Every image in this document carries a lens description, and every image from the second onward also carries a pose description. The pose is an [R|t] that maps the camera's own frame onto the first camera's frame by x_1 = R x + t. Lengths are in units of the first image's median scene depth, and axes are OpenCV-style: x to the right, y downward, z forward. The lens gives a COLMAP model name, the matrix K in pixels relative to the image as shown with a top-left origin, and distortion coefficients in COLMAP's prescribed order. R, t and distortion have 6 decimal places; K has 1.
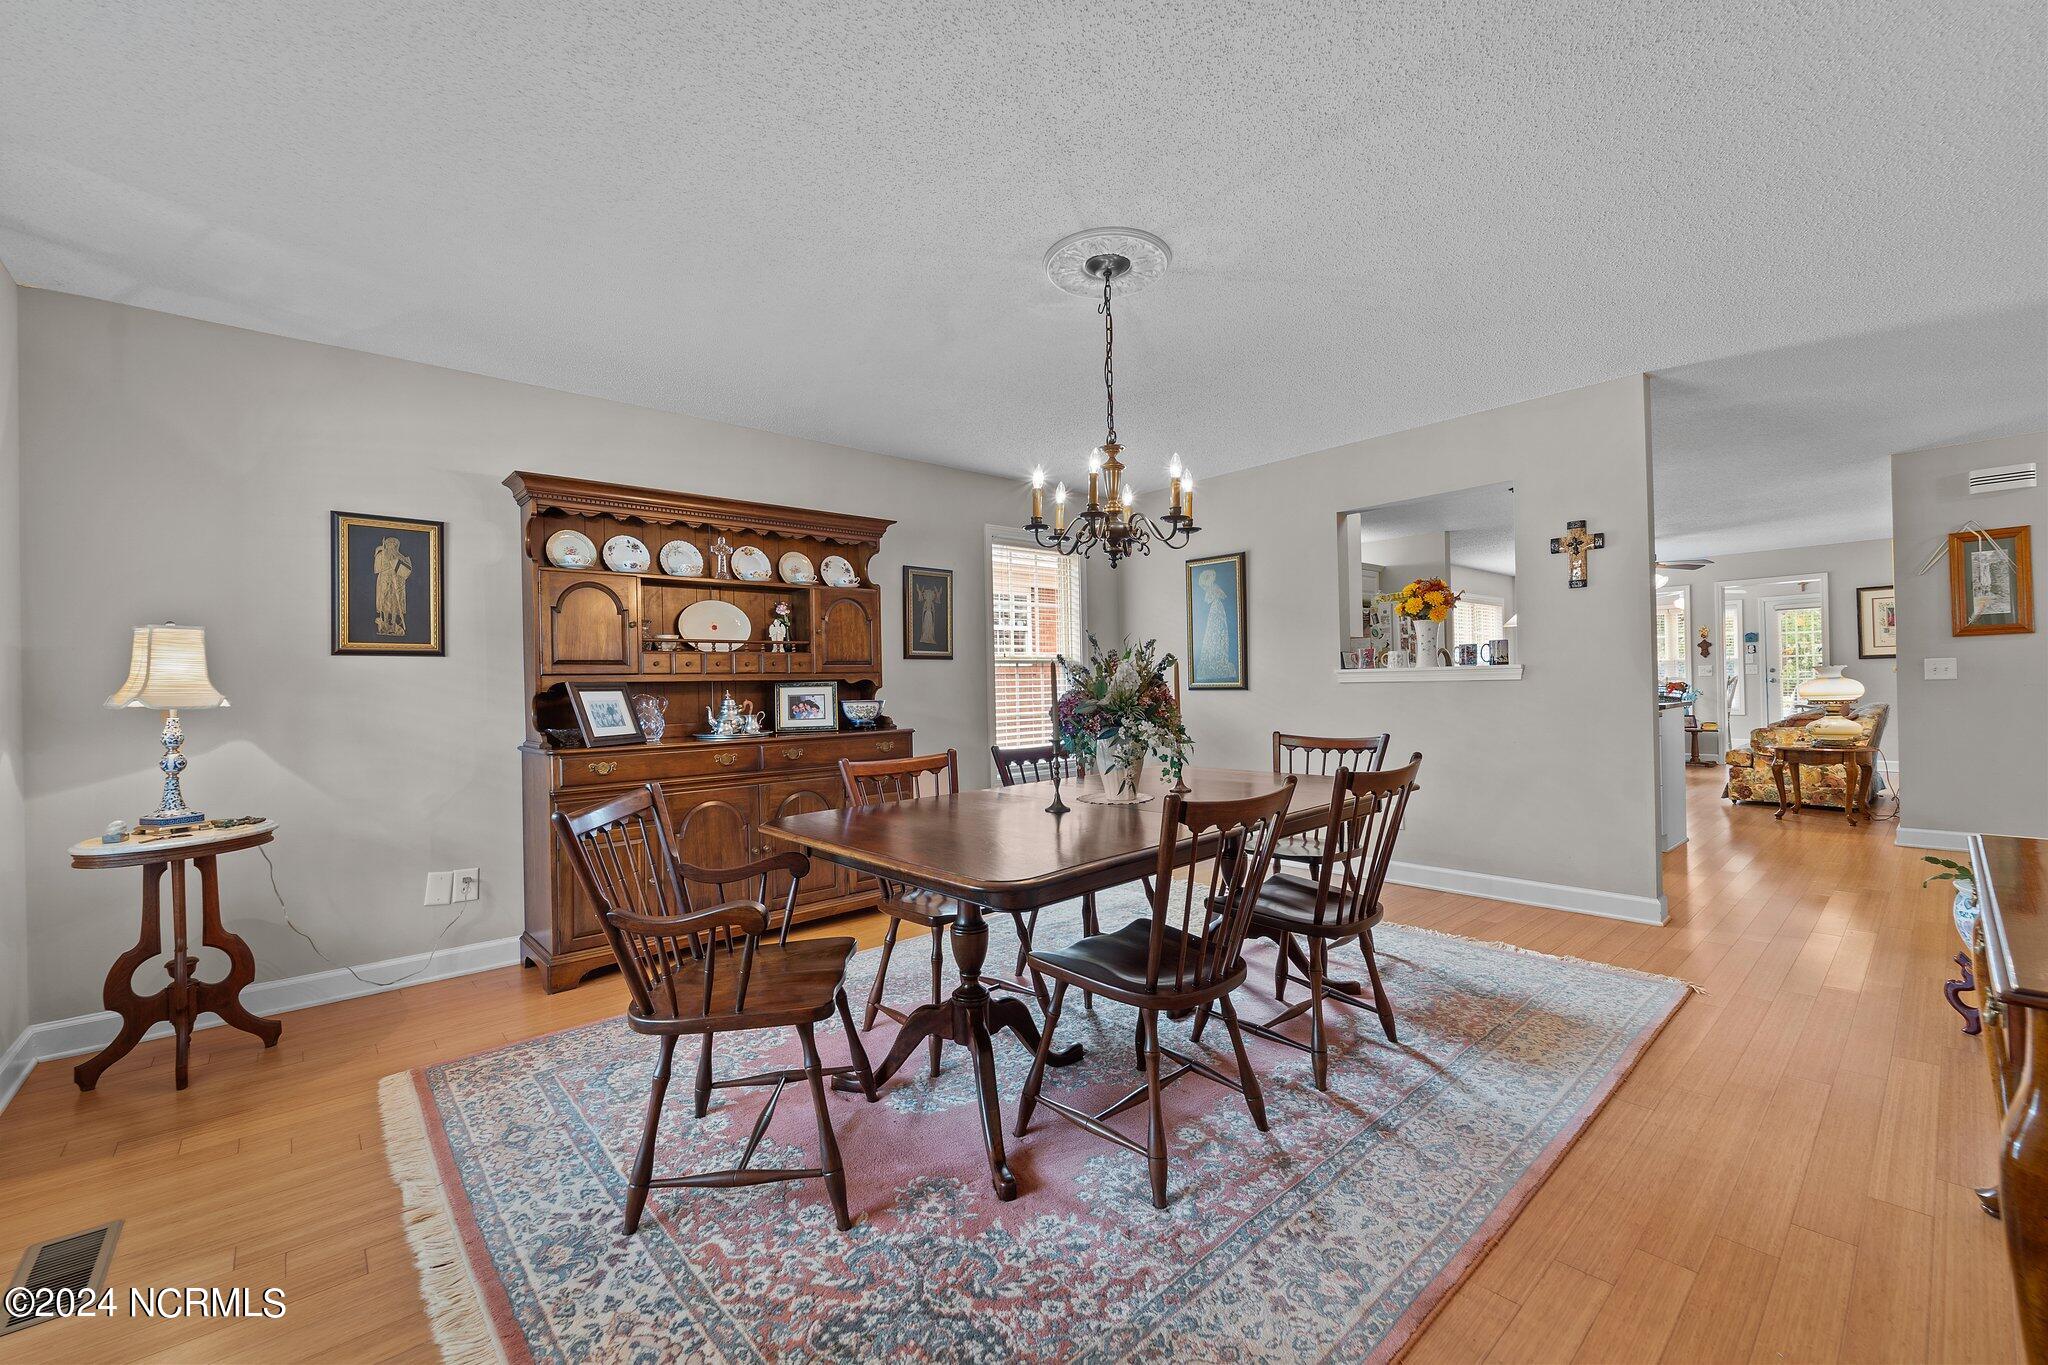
lens RADIAL K [[836.7, 0, 1013.6], [0, 836.7, 676.6], [0, 0, 1]] dist [0.001059, -0.002055]
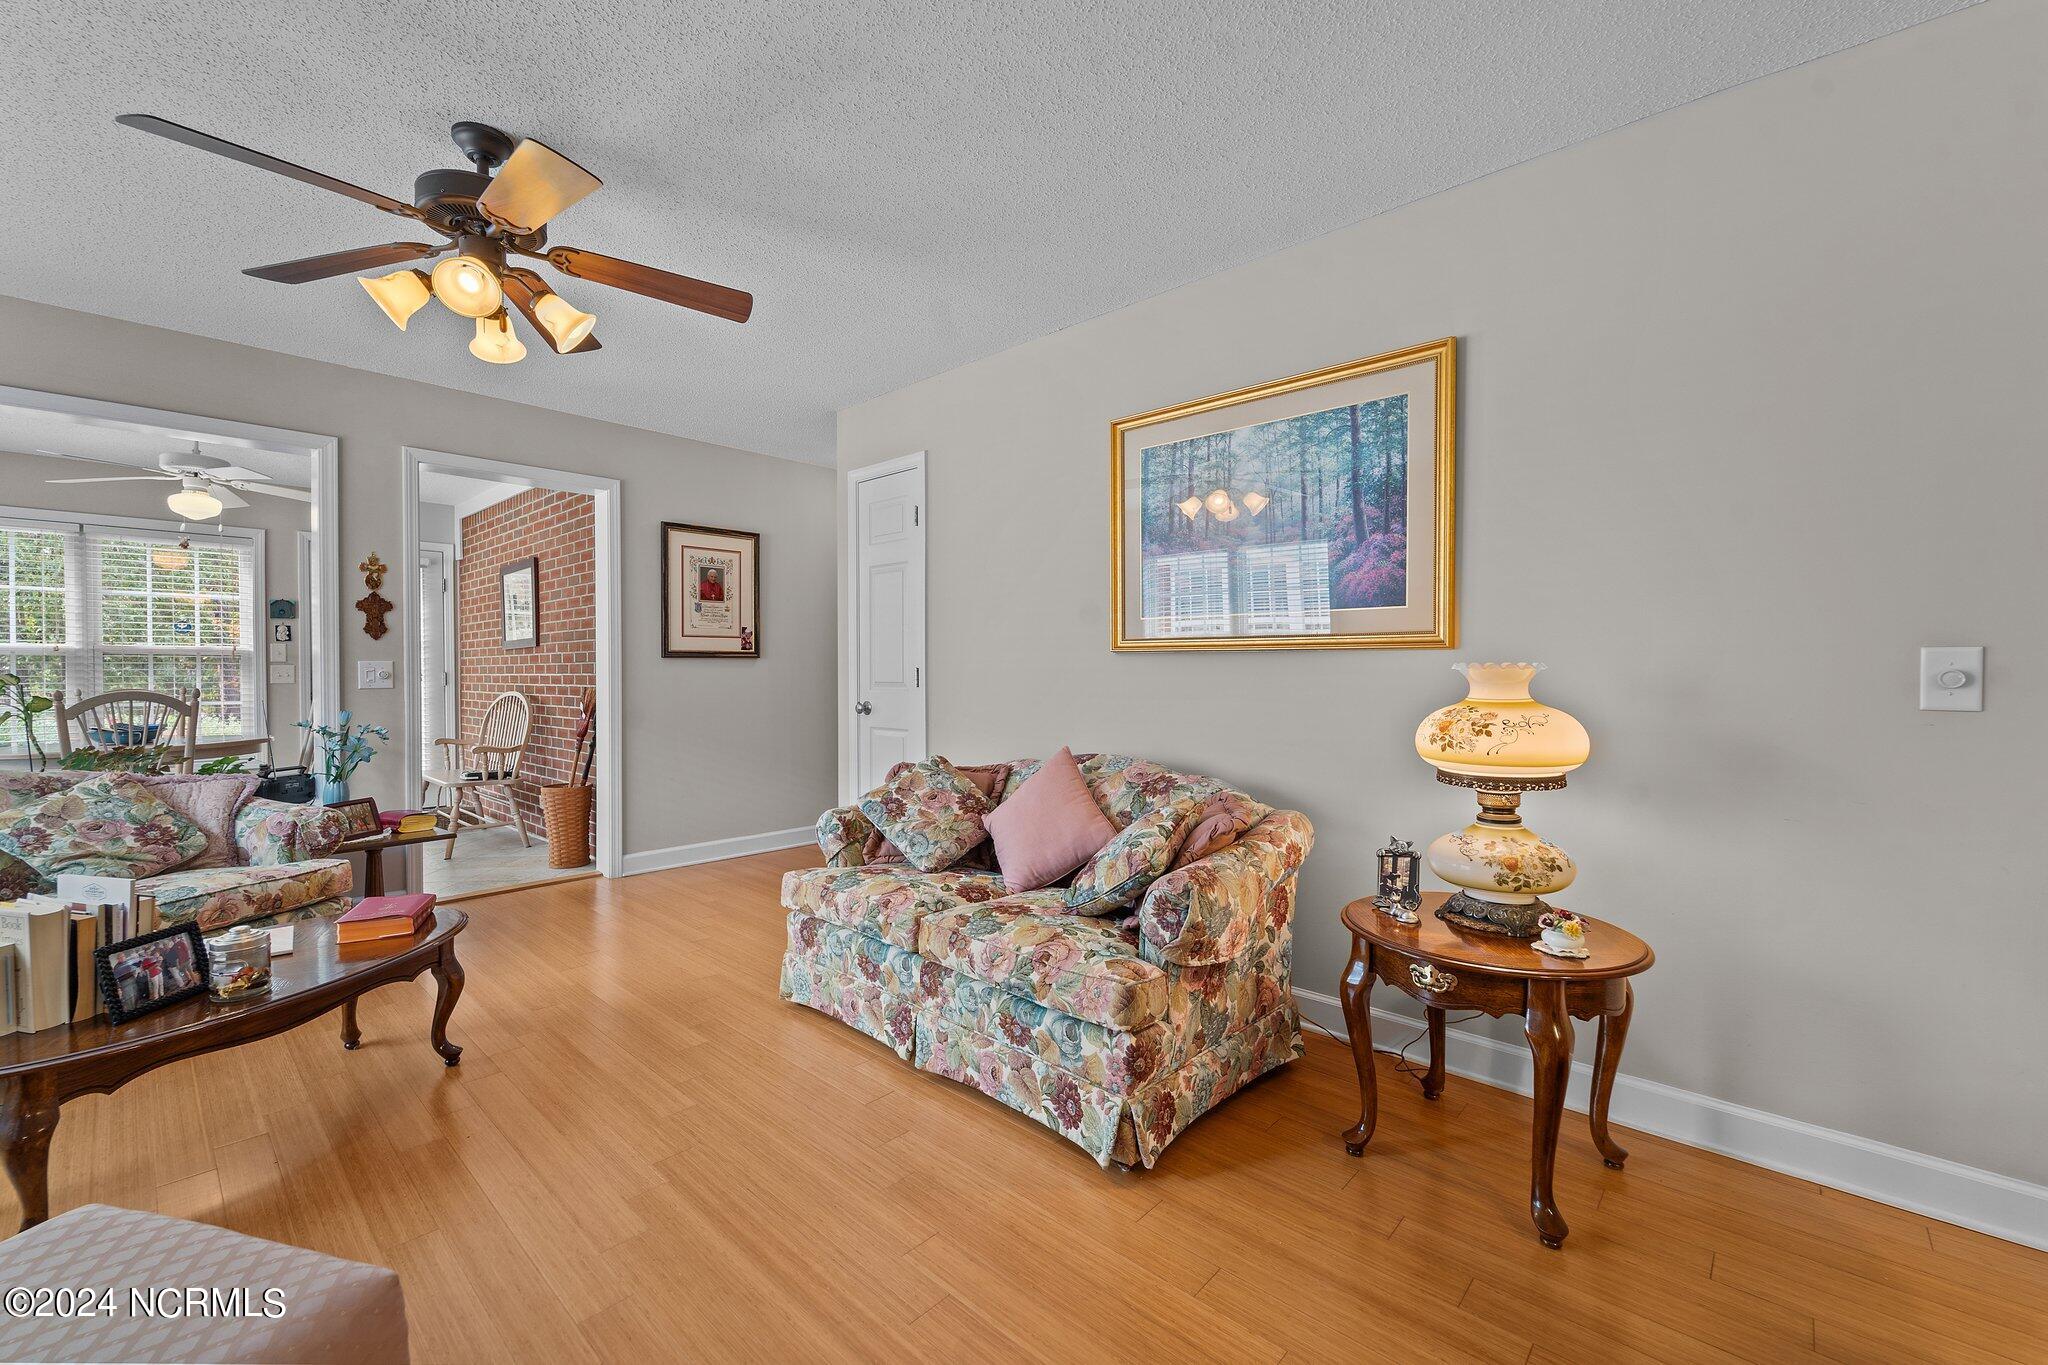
lens RADIAL K [[836.7, 0, 1034.3], [0, 836.7, 681.9], [0, 0, 1]] dist [0.001059, -0.002055]
pose [[-0.102439, 0.008920, 0.994699, 0.640267], [-0.005429, 0.999940, -0.009526, -0.002988], [-0.994724, -0.006376, -0.102385, 1.128368]]
